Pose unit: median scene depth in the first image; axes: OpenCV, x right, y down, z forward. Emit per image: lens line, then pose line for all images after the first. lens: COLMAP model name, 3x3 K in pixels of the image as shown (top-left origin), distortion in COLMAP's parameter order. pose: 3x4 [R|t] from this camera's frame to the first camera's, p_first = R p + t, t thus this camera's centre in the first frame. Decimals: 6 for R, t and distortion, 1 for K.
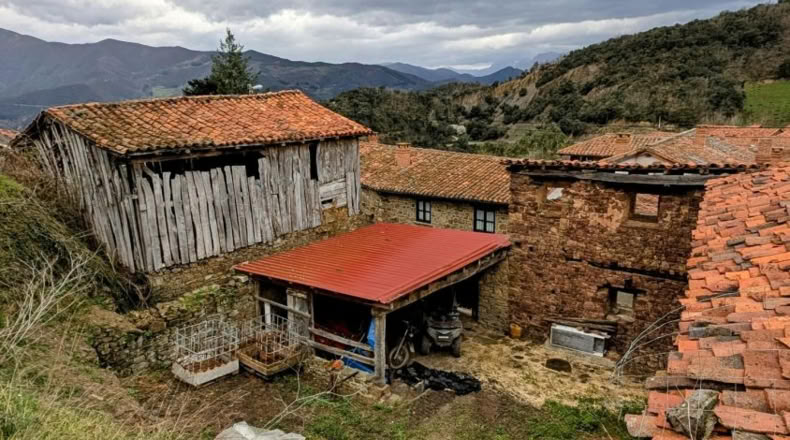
lens RADIAL K [[524.7, 0, 397.9], [0, 524.7, 222.3], [0, 0, 1]] dist [0.021418, -0.009449]
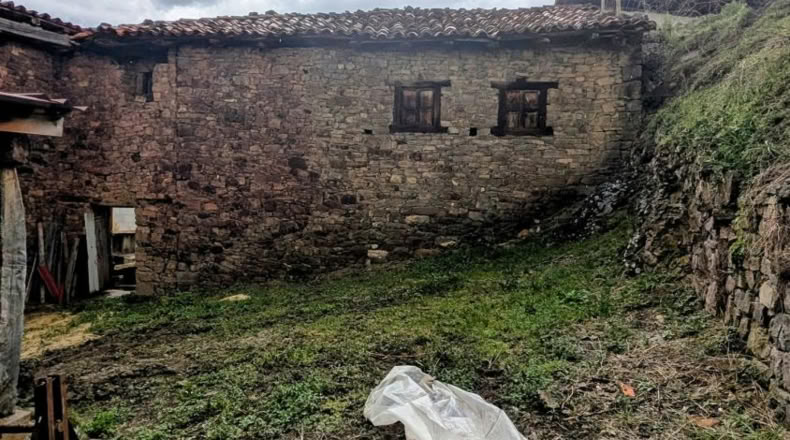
lens RADIAL K [[514.4, 0, 391.3], [0, 514.4, 225.1], [0, 0, 1]] dist [0.006600, -0.004988]
pose [[-0.450629, -0.032546, 0.892118, -0.320814], [0.184626, 0.974332, 0.128804, 0.170674], [-0.873411, 0.222751, -0.433053, 0.754745]]
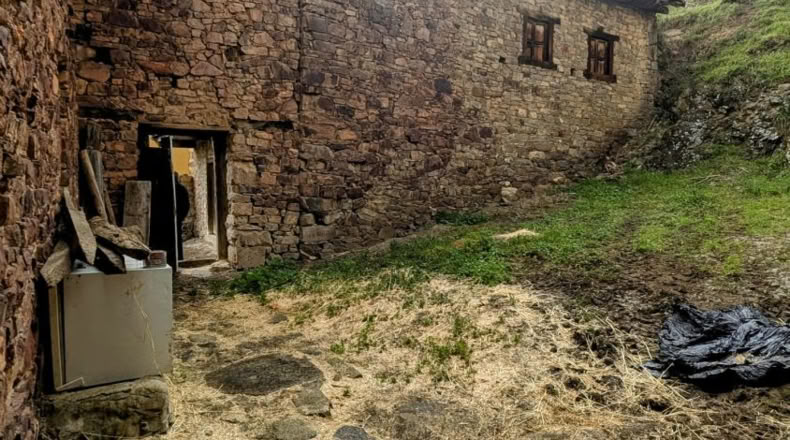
lens RADIAL K [[518.0, 0, 400.3], [0, 518.0, 223.6], [0, 0, 1]] dist [0.013353, -0.001597]
pose [[-0.911675, -0.005442, 0.410876, 0.147543], [0.110198, 0.960047, 0.257228, 0.148658], [-0.395860, 0.279786, -0.874651, 1.116423]]
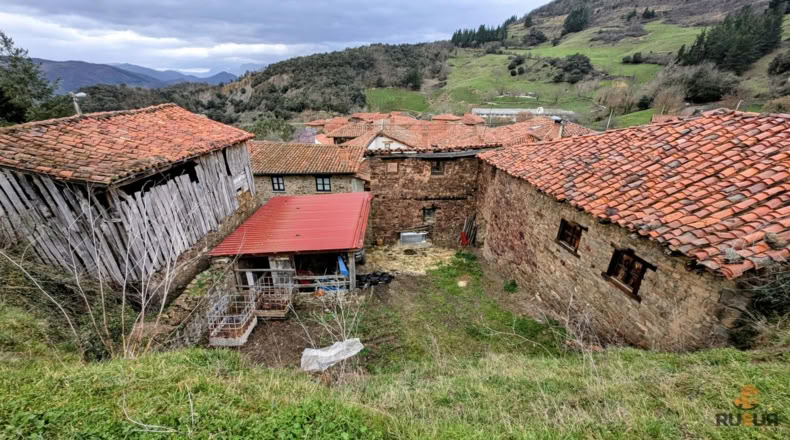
lens RADIAL K [[296.2, 0, 393.5], [0, 296.2, 225.5], [0, 0, 1]] dist [0.008304, -0.003931]
pose [[0.782425, -0.241679, 0.573936, -0.356801], [0.133322, 0.965262, 0.224709, -0.087070], [-0.608306, -0.099299, 0.787466, 0.149717]]
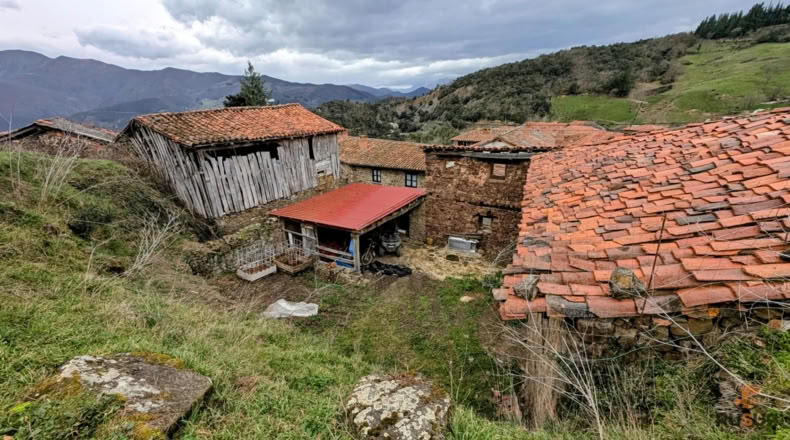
lens RADIAL K [[296.2, 0, 393.7], [0, 296.2, 225.3], [0, 0, 1]] dist [0.008304, -0.003931]
pose [[0.993673, -0.044261, 0.103218, -0.006548], [0.028363, 0.988173, 0.150700, -0.008109], [-0.108667, -0.146819, 0.983176, 0.000804]]
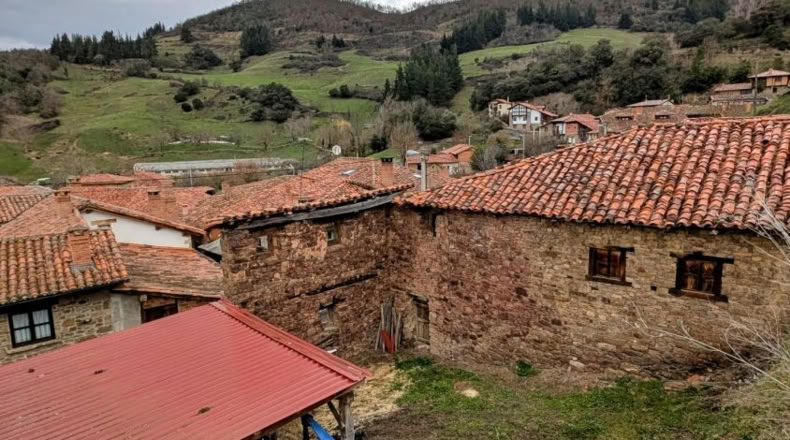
lens RADIAL K [[524.7, 0, 398.6], [0, 524.7, 225.8], [0, 0, 1]] dist [0.021418, -0.009449]
pose [[0.159379, -0.163459, 0.973591, -0.639171], [0.251165, 0.960460, 0.120138, -0.140675], [-0.954733, 0.225384, 0.194132, 0.551723]]
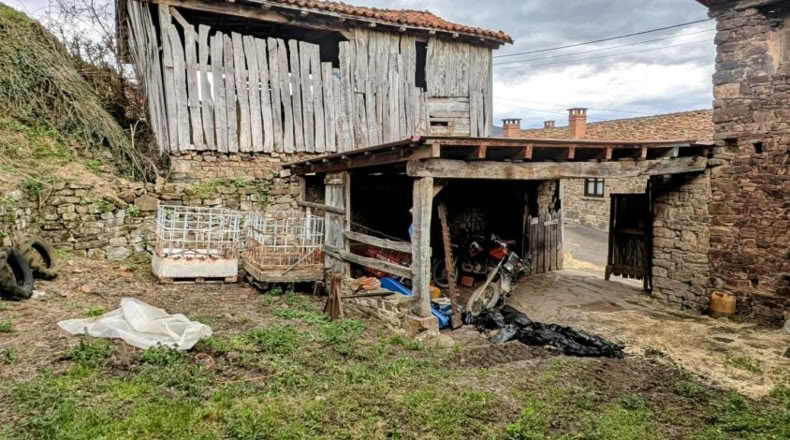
lens RADIAL K [[524.7, 0, 397.0], [0, 524.7, 221.7], [0, 0, 1]] dist [0.021418, -0.009449]
pose [[0.923830, 0.047626, -0.379828, 0.124659], [-0.094151, 0.990020, -0.104862, 0.226451], [0.371043, 0.132636, 0.919095, 0.384013]]
